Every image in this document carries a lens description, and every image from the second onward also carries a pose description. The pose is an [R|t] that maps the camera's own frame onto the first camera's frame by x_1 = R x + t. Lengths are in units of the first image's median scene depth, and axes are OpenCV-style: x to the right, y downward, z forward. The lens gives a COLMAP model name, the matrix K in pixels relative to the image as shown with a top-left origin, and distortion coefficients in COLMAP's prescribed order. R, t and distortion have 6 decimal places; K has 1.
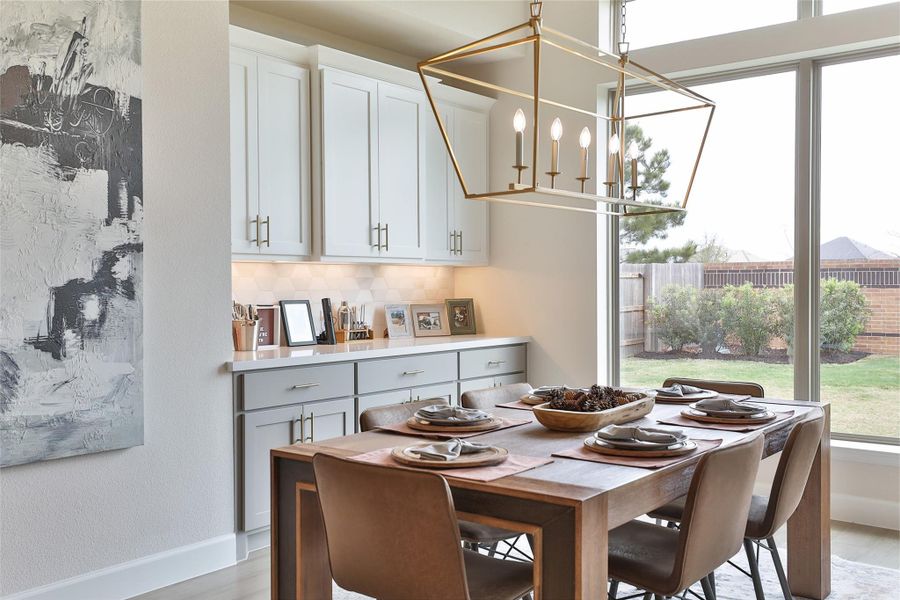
lens RADIAL K [[894.4, 0, 450.0], [0, 894.4, 300.0], [0, 0, 1]] dist [0.038132, 0.021816]
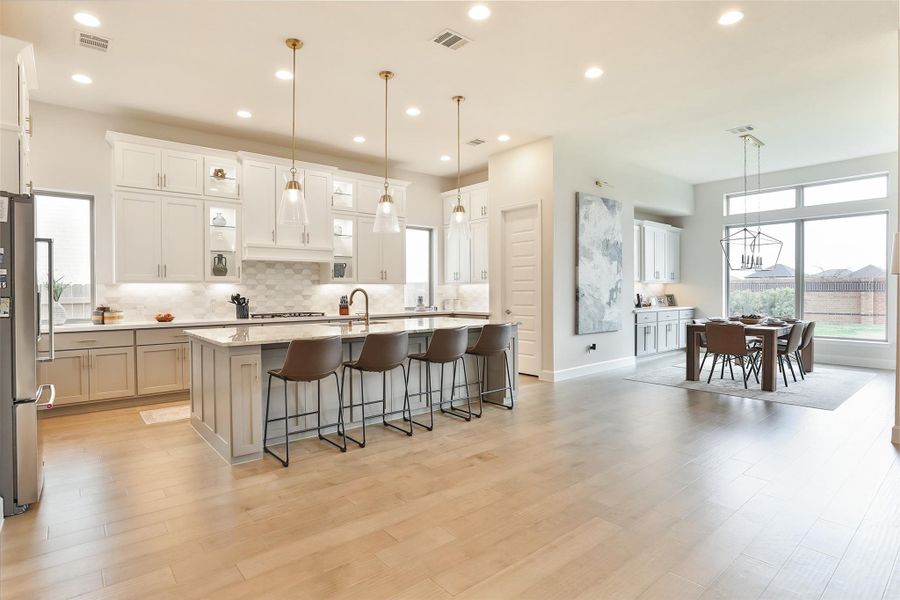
lens RADIAL K [[463.3, 0, 448.5], [0, 463.3, 296.9], [0, 0, 1]] dist [-0.034737, 0.000823]
pose [[0.977784, 0.001458, -0.209610, -0.516856], [-0.002329, 0.999990, -0.003905, 0.020108], [0.209602, 0.004307, 0.977777, -0.889842]]
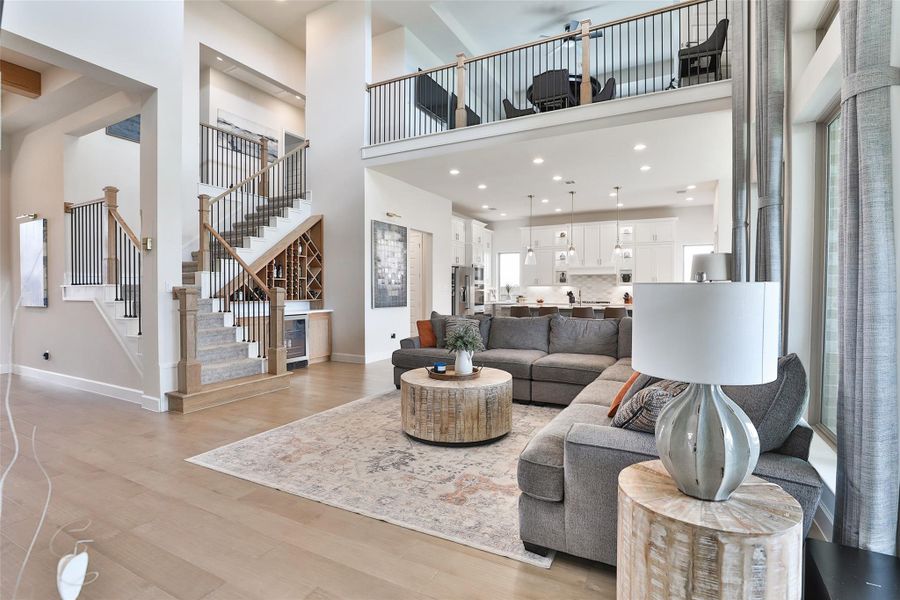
lens RADIAL K [[432.4, 0, 451.3], [0, 432.4, 296.7], [0, 0, 1]] dist [-0.032863, 0.001493]
pose [[0.182174, 0.019647, -0.983070, 1.011451], [-0.019738, 0.999672, 0.016321, 0.013142], [0.983068, 0.016431, 0.182502, -0.893168]]
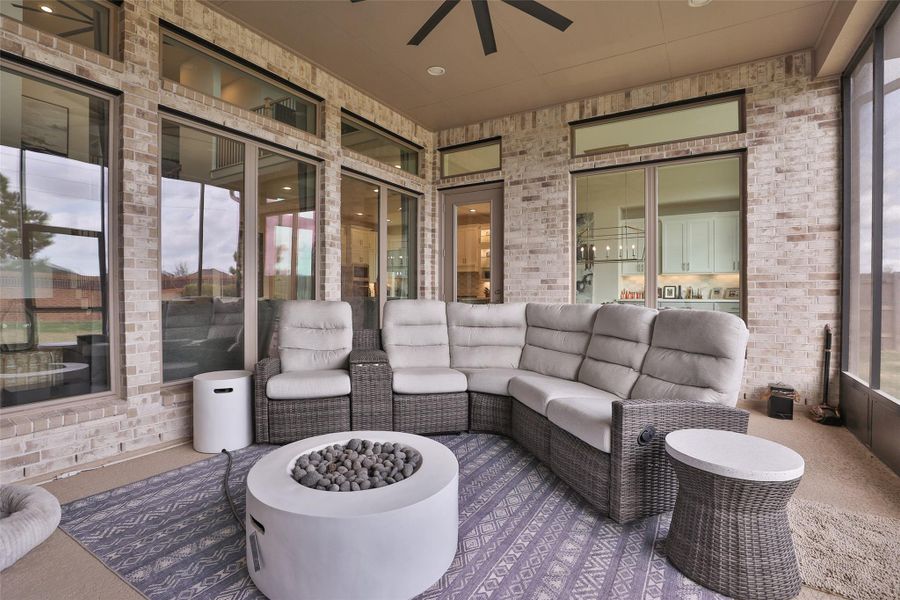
lens RADIAL K [[432.4, 0, 451.3], [0, 432.4, 296.7], [0, 0, 1]] dist [-0.032863, 0.001493]
pose [[0.129925, 0.012735, -0.991442, 1.519674], [-0.018199, 0.999780, 0.010457, 0.043964], [0.991357, 0.016684, 0.130129, -0.076428]]
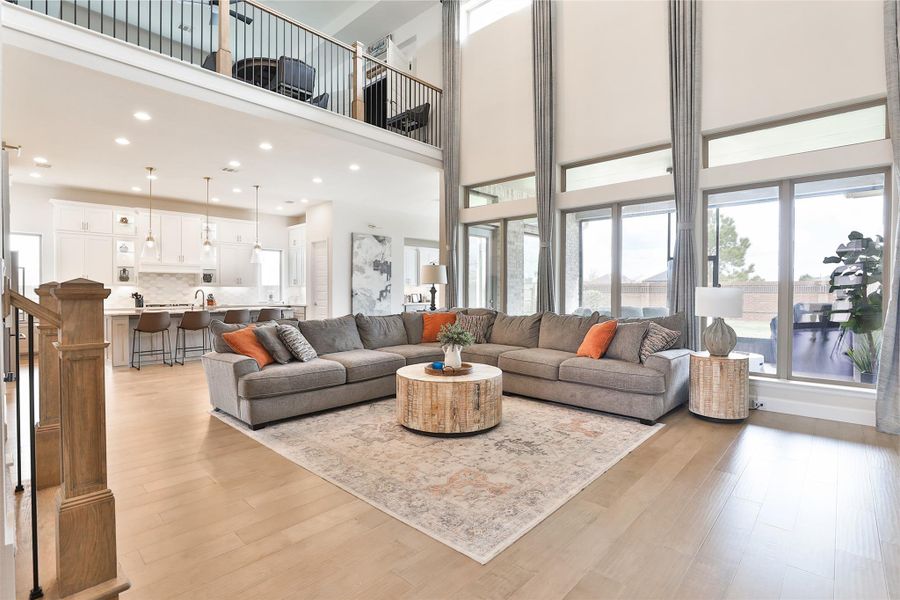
lens RADIAL K [[432.4, 0, 451.3], [0, 432.4, 296.7], [0, 0, 1]] dist [-0.032863, 0.001493]
pose [[0.996320, 0.003883, -0.085621, 0.276390], [-0.004396, 0.999973, -0.005804, 0.033271], [0.085597, 0.006159, 0.996311, -1.604902]]
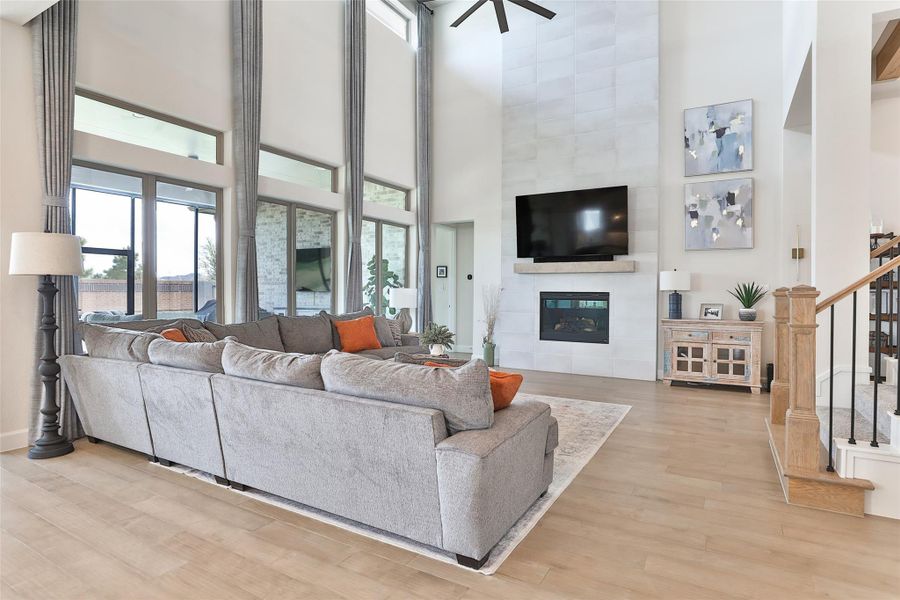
lens RADIAL K [[484.8, 0, 454.8], [0, 484.8, 296.9], [0, 0, 1]] dist [-0.029109, 0.002108]
pose [[-0.137695, -0.012619, 0.990394, -0.790383], [0.015704, 0.999765, 0.014922, 0.012685], [-0.990350, 0.017608, -0.137465, -0.615828]]
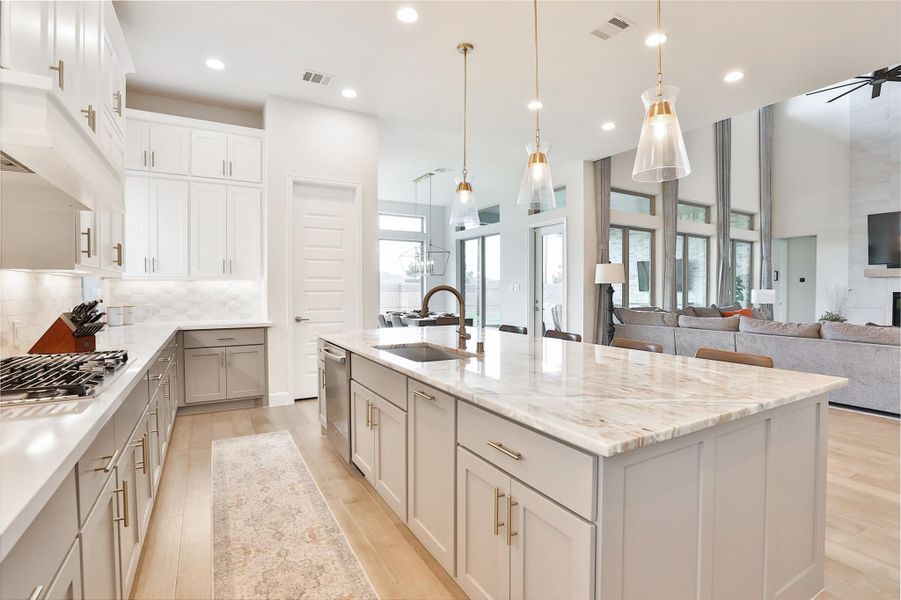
lens RADIAL K [[432.9, 0, 451.8], [0, 432.9, 296.7], [0, 0, 1]] dist [-0.032863, 0.001493]
pose [[0.377729, -0.009366, 0.925869, -1.468724], [0.015020, 0.999879, 0.003987, 0.009000], [-0.925794, 0.012401, 0.377824, -0.105161]]
